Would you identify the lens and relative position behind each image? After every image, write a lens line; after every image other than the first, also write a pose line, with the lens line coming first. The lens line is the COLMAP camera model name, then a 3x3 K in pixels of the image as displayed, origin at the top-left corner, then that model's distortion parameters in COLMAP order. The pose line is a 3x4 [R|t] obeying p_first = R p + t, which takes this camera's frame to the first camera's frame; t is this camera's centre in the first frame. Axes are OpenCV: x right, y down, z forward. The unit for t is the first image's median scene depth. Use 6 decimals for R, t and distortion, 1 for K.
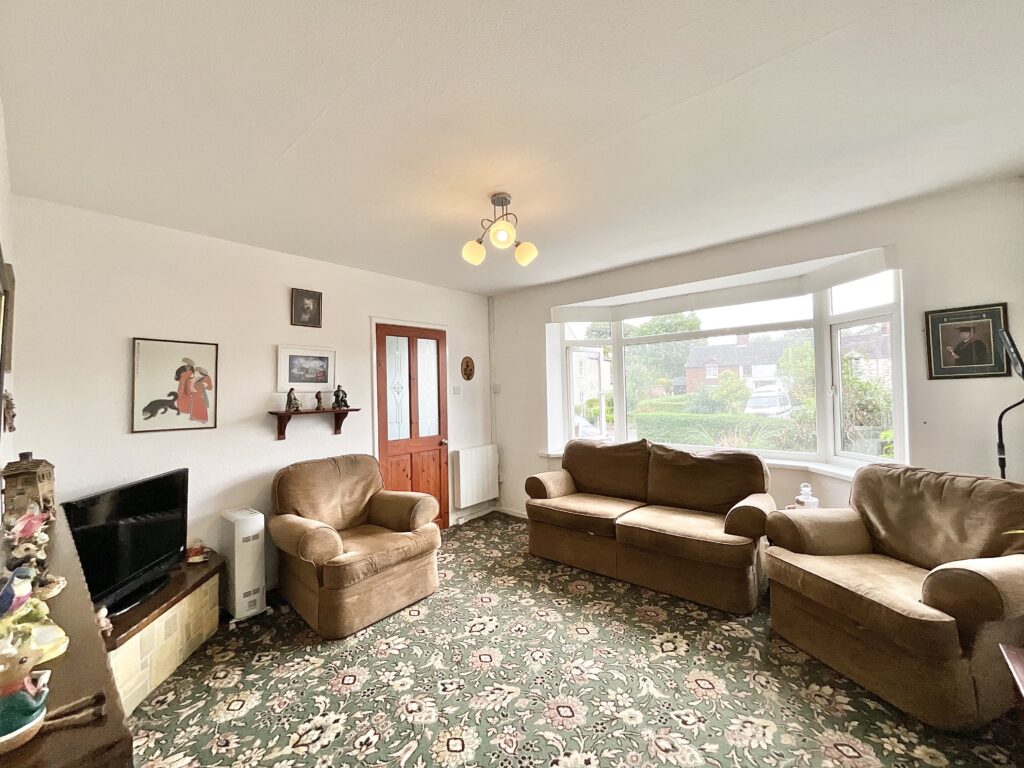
lens RADIAL K [[417.6, 0, 512.8], [0, 417.6, 380.2], [0, 0, 1]] dist [-0.000055, -0.000013]
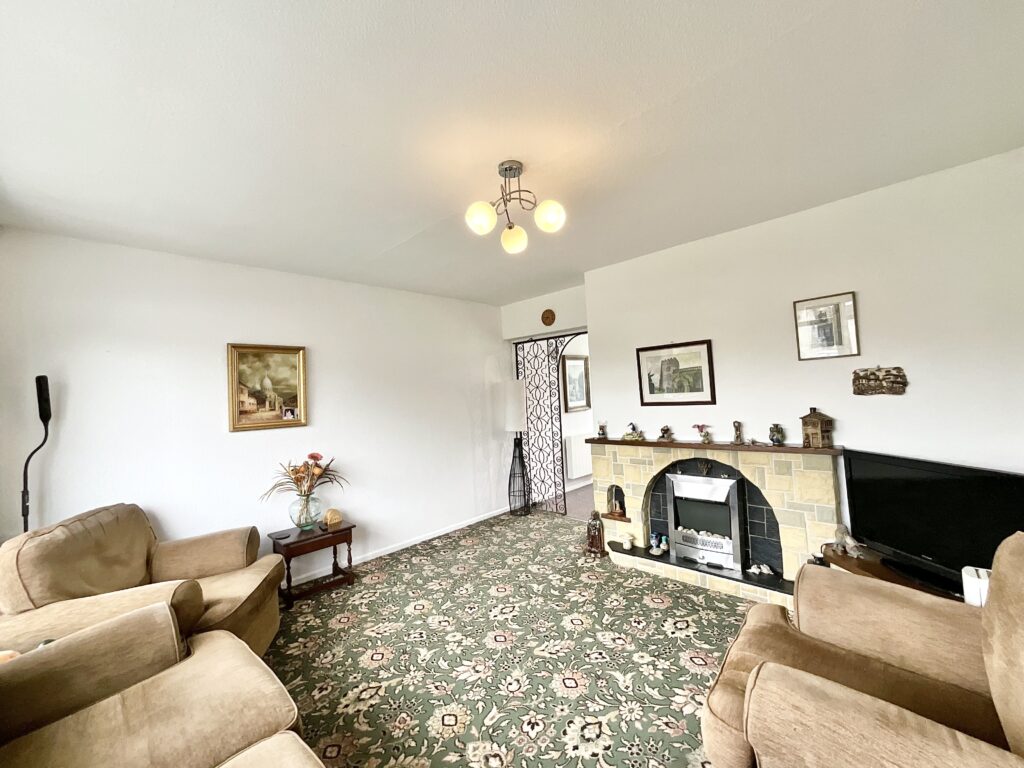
lens RADIAL K [[417.6, 0, 511.6], [0, 417.6, 380.3], [0, 0, 1]] dist [-0.000055, -0.000013]
pose [[-0.994949, 0.083863, 0.055172, -0.047927], [0.080959, 0.995311, -0.052929, 0.042693], [-0.059352, -0.048195, -0.997073, 2.166754]]
